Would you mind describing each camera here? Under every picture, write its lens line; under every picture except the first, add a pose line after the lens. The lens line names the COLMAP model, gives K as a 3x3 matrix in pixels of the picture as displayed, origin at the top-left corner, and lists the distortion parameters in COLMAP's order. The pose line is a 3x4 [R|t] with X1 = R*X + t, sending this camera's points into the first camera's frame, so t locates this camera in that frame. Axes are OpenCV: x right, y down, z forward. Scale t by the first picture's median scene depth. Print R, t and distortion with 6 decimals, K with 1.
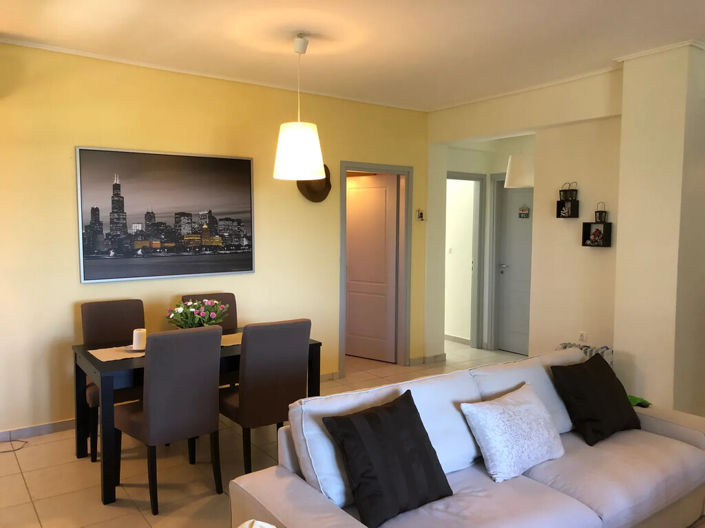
lens RADIAL K [[575.8, 0, 355.4], [0, 575.8, 265.1], [0, 0, 1]] dist [0.002611, -0.001340]
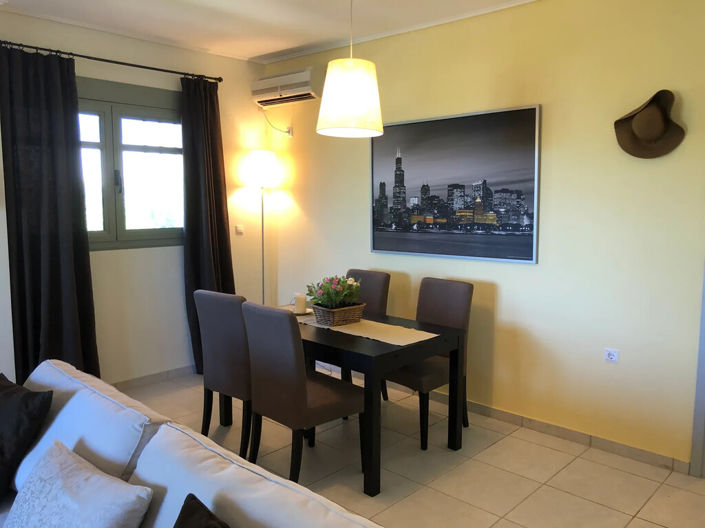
lens RADIAL K [[575.8, 0, 355.6], [0, 575.8, 261.9], [0, 0, 1]] dist [0.002611, -0.001340]
pose [[0.195172, 0.096804, -0.975980, 0.530110], [-0.071506, 0.993873, 0.084279, -0.037045], [0.978159, 0.053340, 0.200899, 0.683880]]
